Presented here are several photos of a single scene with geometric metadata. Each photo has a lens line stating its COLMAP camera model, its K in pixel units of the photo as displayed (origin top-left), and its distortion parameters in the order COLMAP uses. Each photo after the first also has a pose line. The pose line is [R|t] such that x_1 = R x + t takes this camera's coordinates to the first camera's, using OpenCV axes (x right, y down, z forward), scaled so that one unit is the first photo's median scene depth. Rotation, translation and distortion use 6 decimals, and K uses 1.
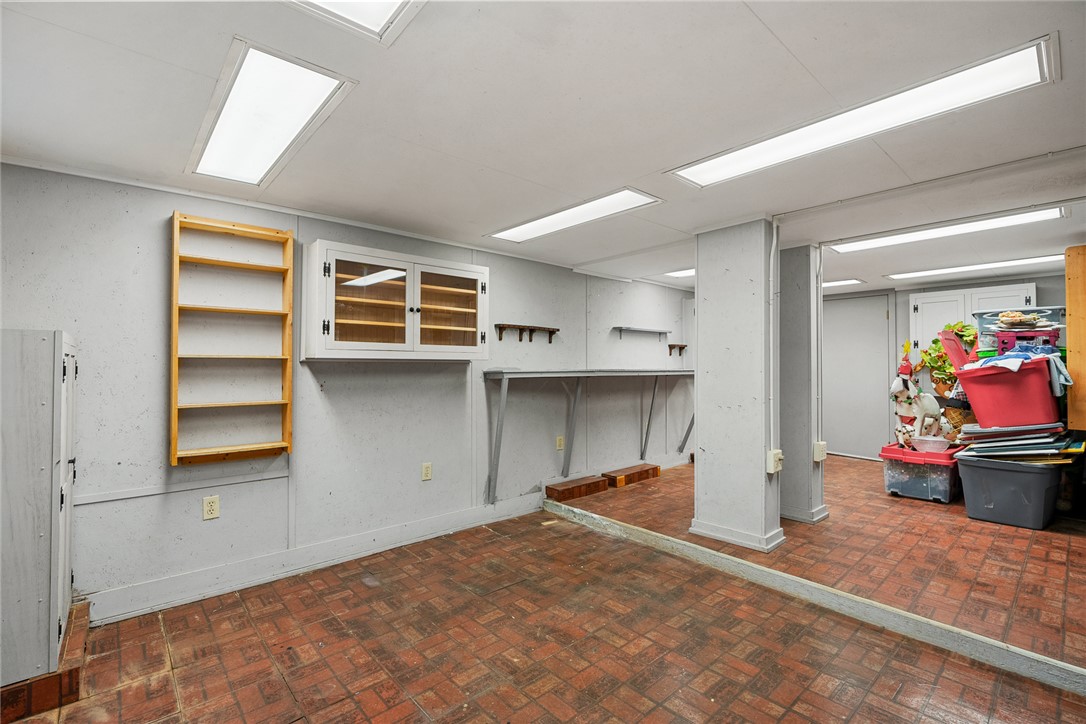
lens RADIAL K [[492.7, 0, 541.5], [0, 492.7, 356.6], [0, 0, 1]] dist [-0.008911, 0.001864]
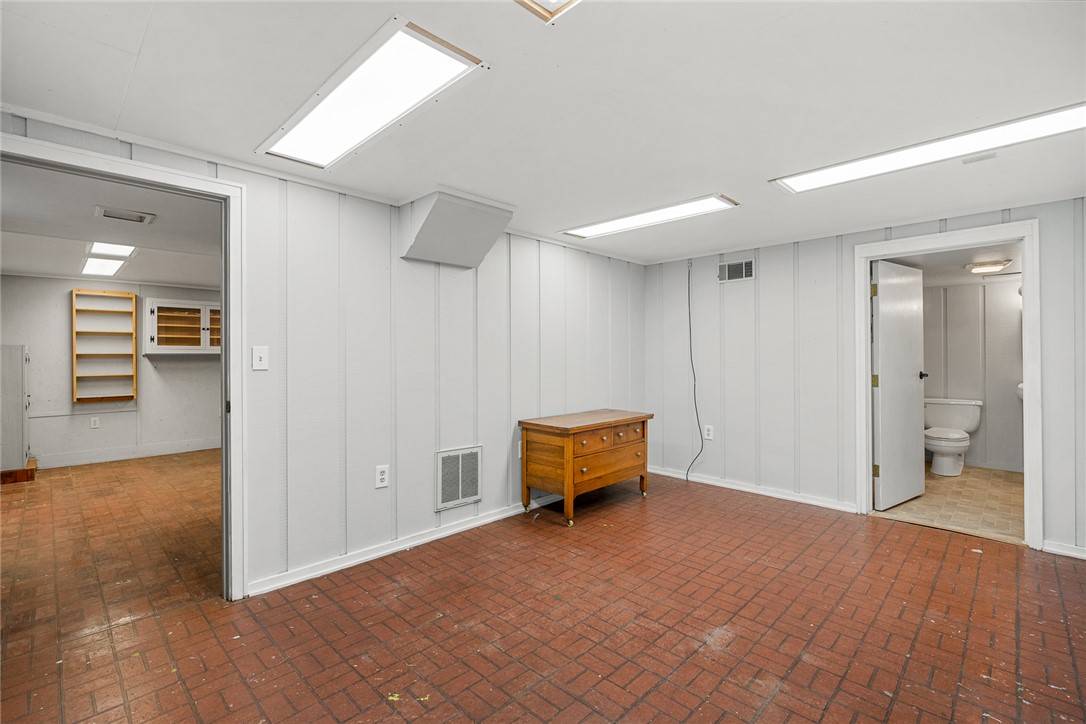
lens RADIAL K [[492.7, 0, 544.5], [0, 492.7, 355.7], [0, 0, 1]] dist [-0.008911, 0.001864]
pose [[0.996997, -0.011859, 0.076527, 1.082377], [0.010760, 0.999833, 0.014762, -0.000948], [-0.076689, -0.013895, 0.996958, -1.234200]]
